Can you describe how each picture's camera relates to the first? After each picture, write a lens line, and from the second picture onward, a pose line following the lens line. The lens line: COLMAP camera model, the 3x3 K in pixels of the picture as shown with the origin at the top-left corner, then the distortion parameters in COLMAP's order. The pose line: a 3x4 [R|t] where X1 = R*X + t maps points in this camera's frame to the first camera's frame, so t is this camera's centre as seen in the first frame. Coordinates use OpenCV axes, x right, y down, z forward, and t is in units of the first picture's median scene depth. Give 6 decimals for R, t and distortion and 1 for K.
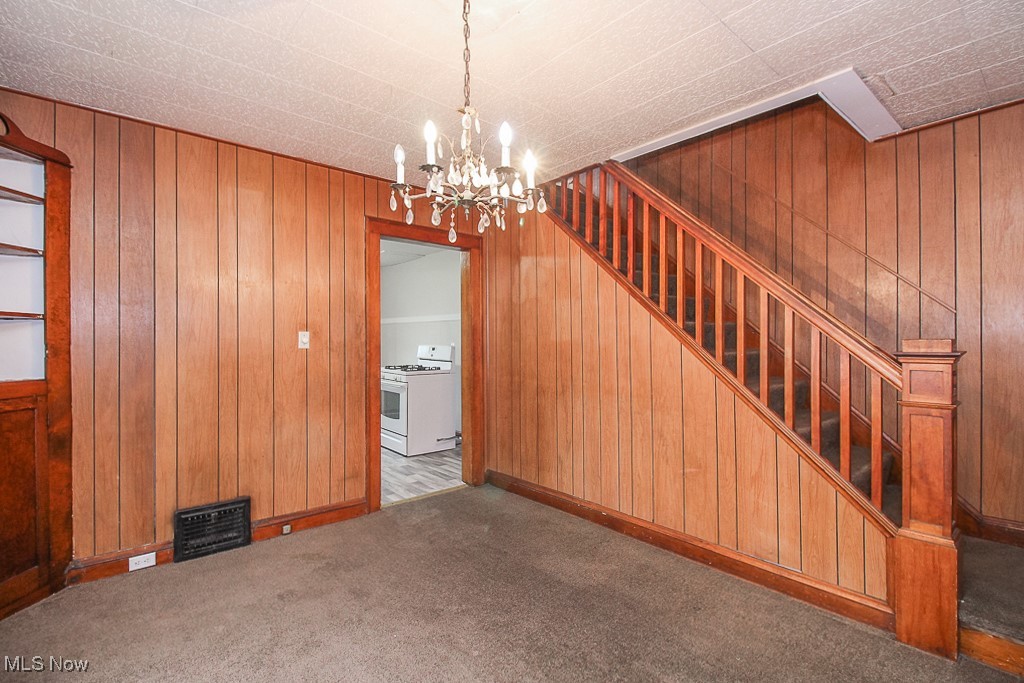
lens RADIAL K [[474.8, 0, 499.6], [0, 474.8, 339.4], [0, 0, 1]] dist [0.014375, -0.006383]
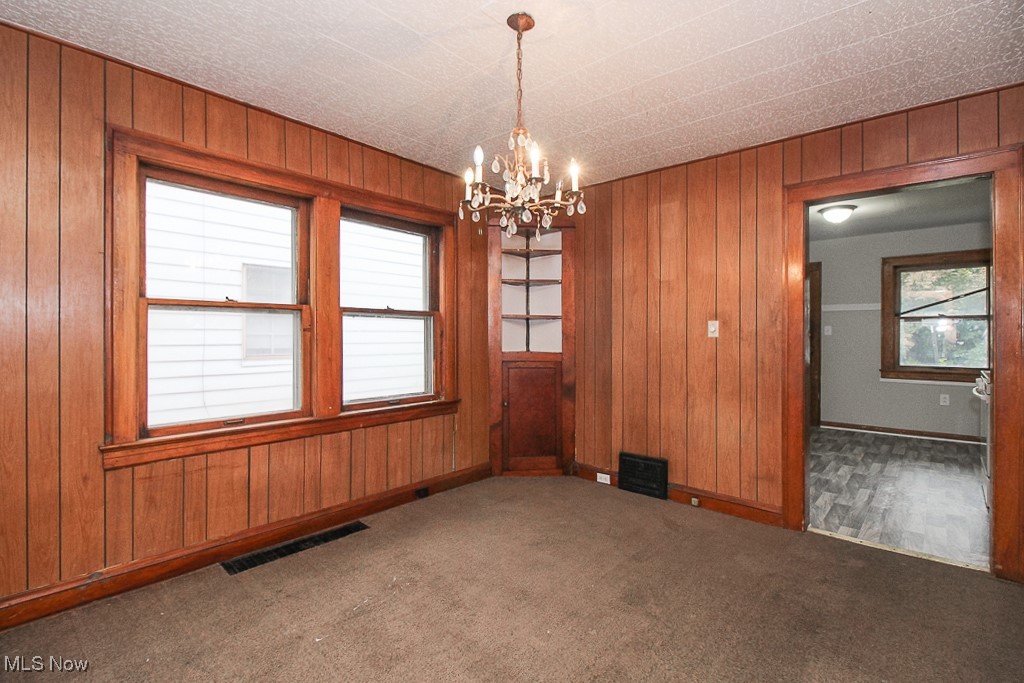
lens RADIAL K [[474.8, 0, 506.3], [0, 474.8, 335.9], [0, 0, 1]] dist [0.014375, -0.006383]
pose [[0.142906, 0.001144, -0.989736, 0.594583], [0.001503, 0.999998, 0.001373, 0.015251], [0.989735, -0.001684, 0.142904, 0.429501]]
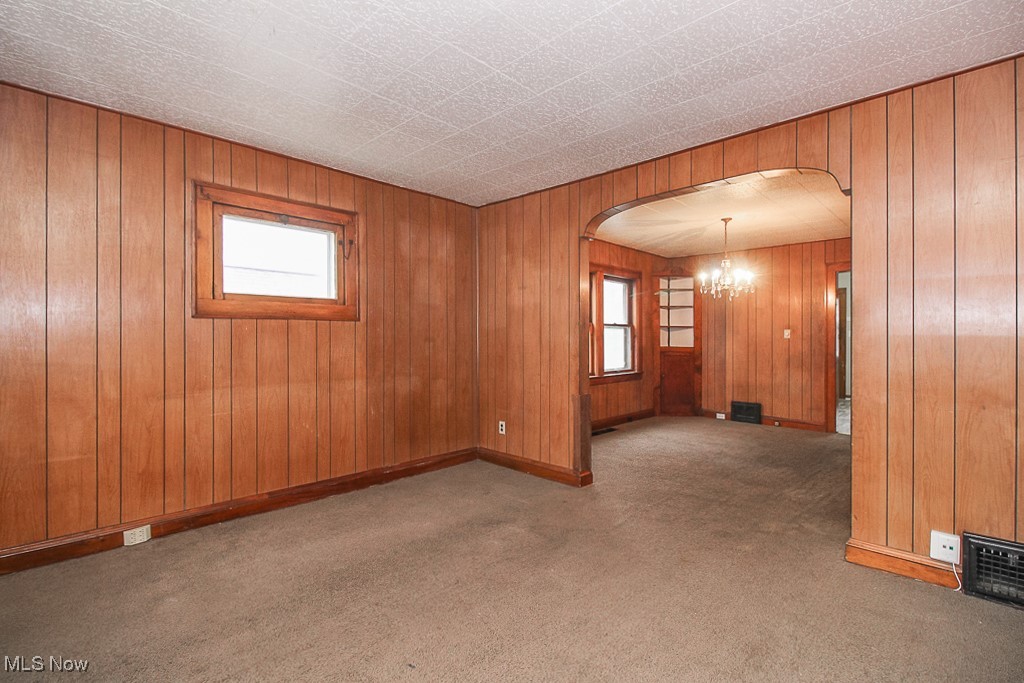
lens RADIAL K [[474.8, 0, 508.1], [0, 474.8, 337.3], [0, 0, 1]] dist [0.014375, -0.006383]
pose [[0.103527, 0.000672, -0.994626, 1.576040], [0.001483, 0.999999, 0.000830, 0.012858], [0.994625, -0.001561, 0.103526, -0.411520]]
